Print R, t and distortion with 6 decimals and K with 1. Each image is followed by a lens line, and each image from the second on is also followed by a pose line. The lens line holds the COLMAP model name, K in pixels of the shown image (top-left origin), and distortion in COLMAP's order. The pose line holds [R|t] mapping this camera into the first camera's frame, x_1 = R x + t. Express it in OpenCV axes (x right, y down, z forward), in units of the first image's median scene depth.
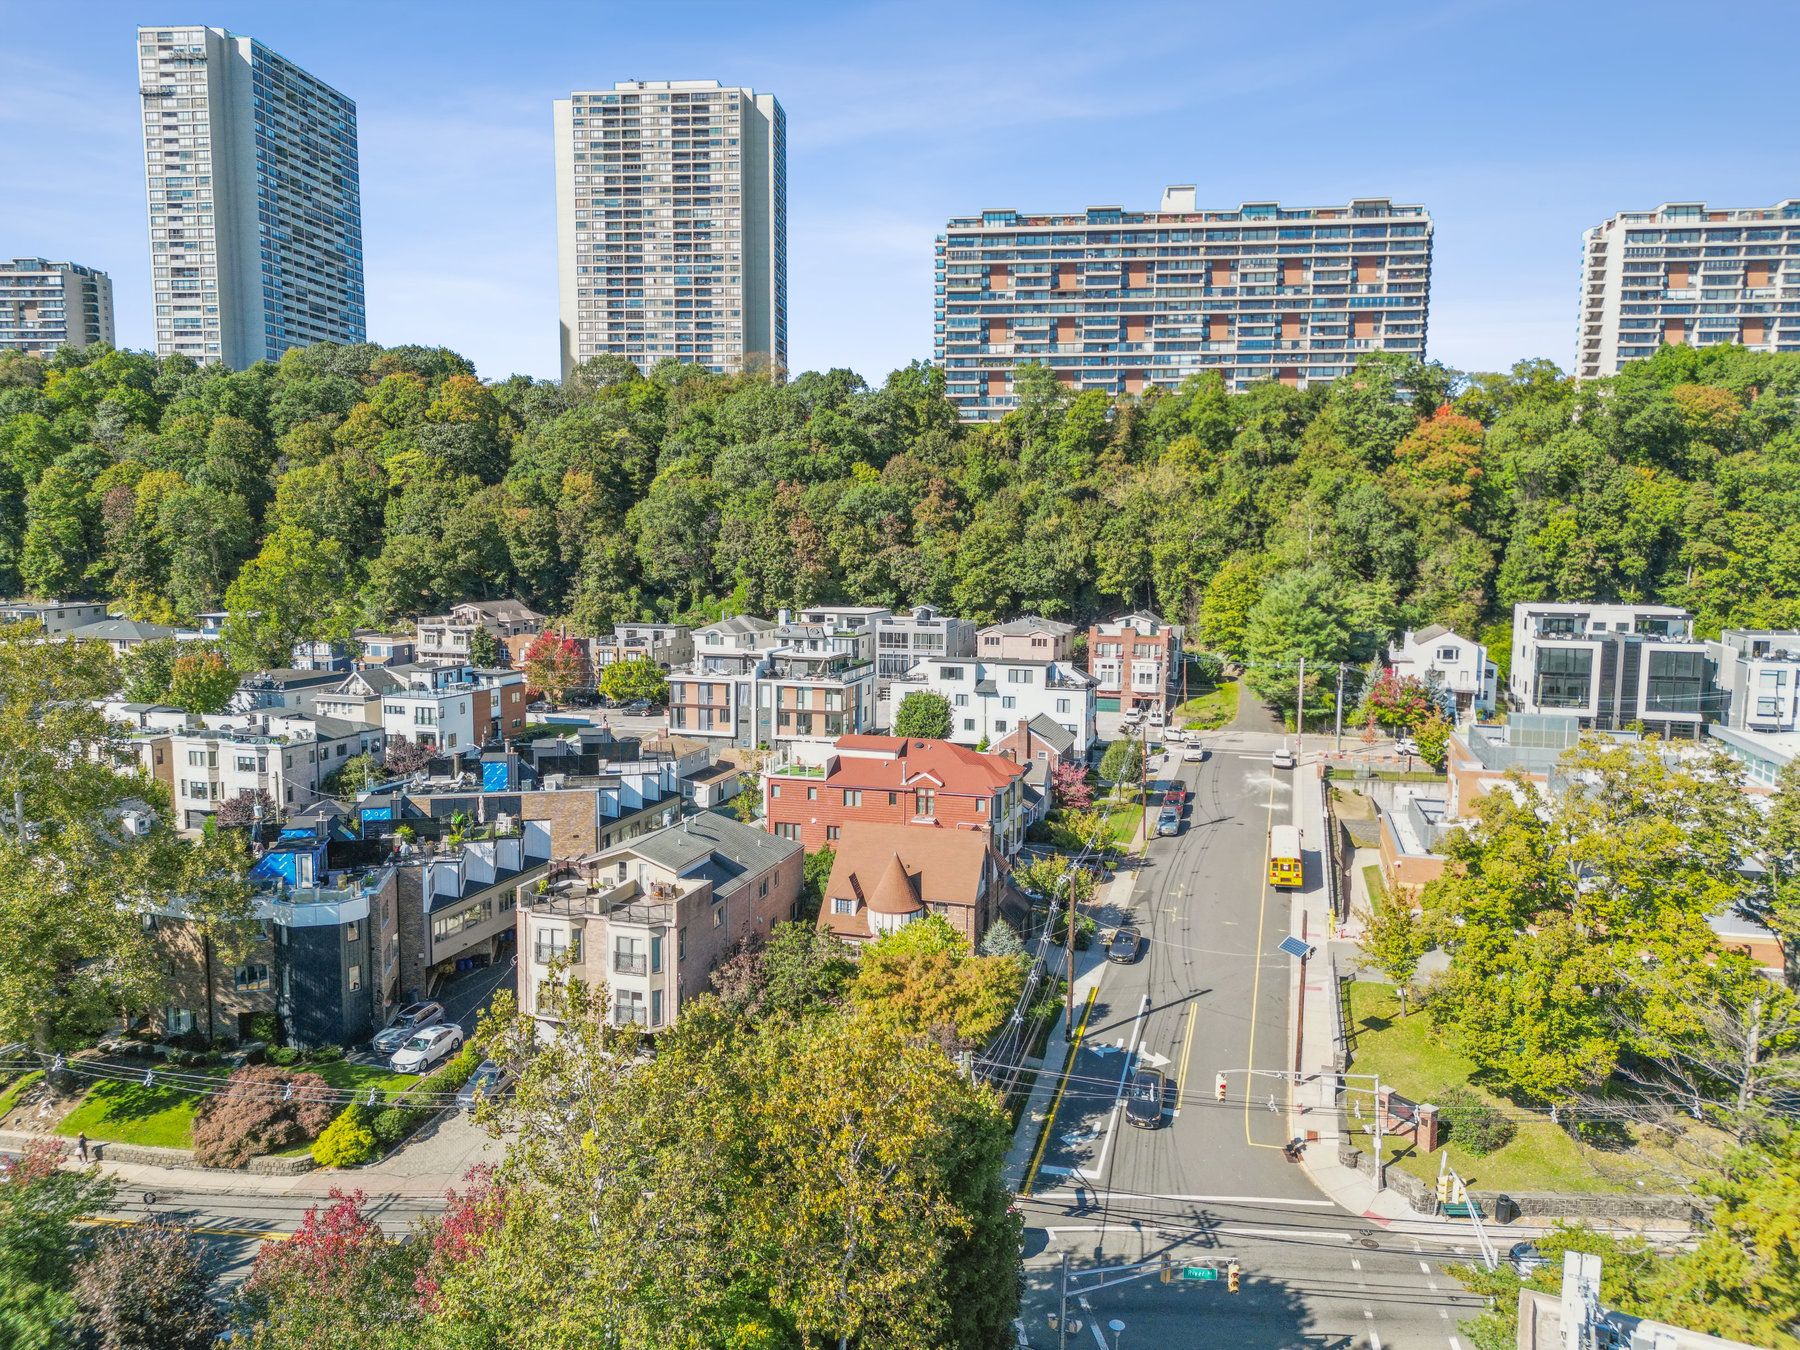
lens RADIAL K [[1259.2, 0, 903.2], [0, 1259.2, 668.3], [0, 0, 1]] dist [0.084874, -0.087609]
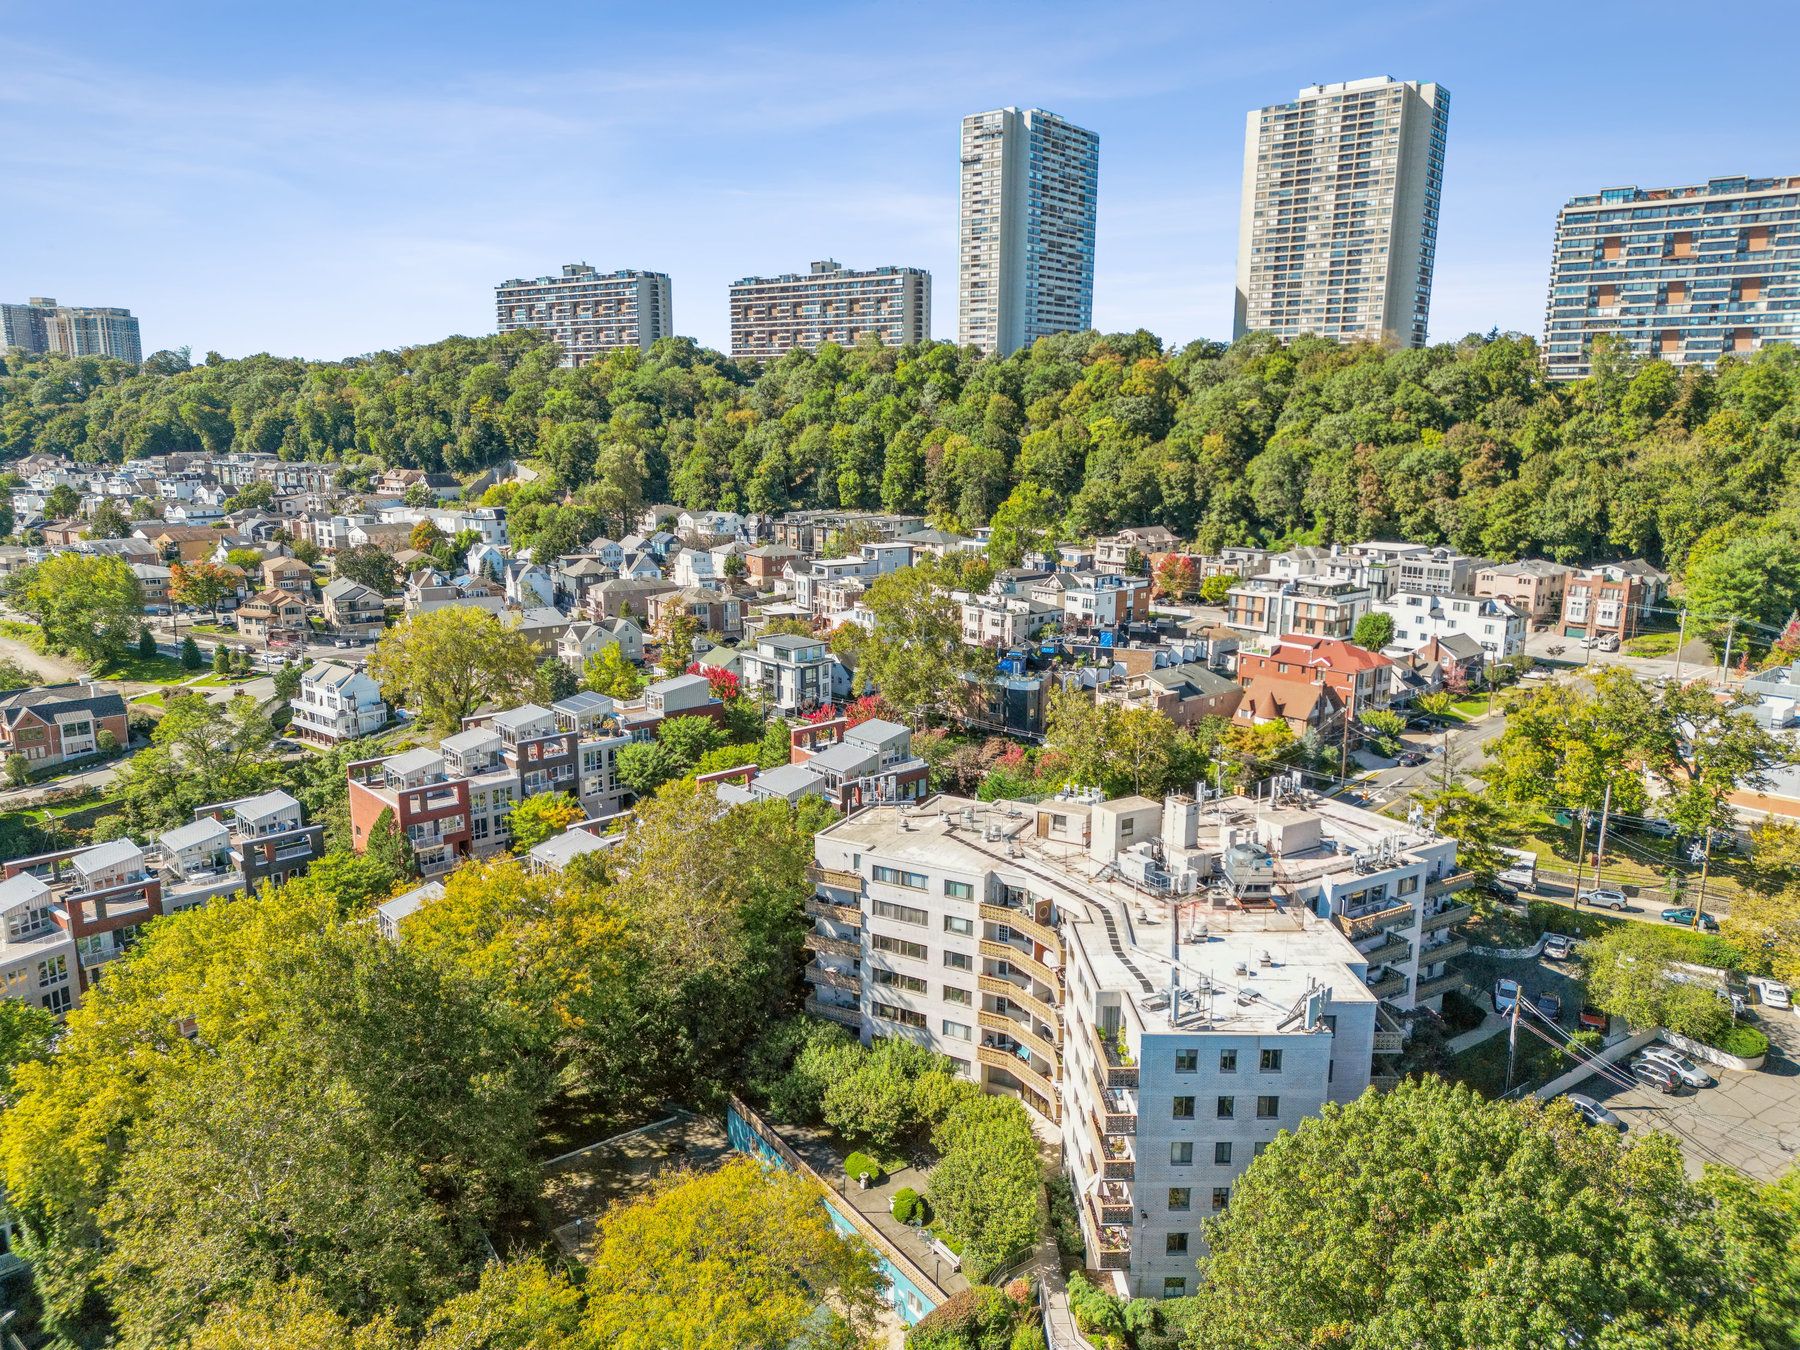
lens RADIAL K [[1259.2, 0, 905.5], [0, 1259.2, 692.0], [0, 0, 1]] dist [0.084874, -0.087609]
pose [[0.854639, 0.112224, -0.506950, 0.189787], [-0.056968, 0.990735, 0.123280, -0.026244], [0.516088, -0.076480, 0.853114, -0.383817]]
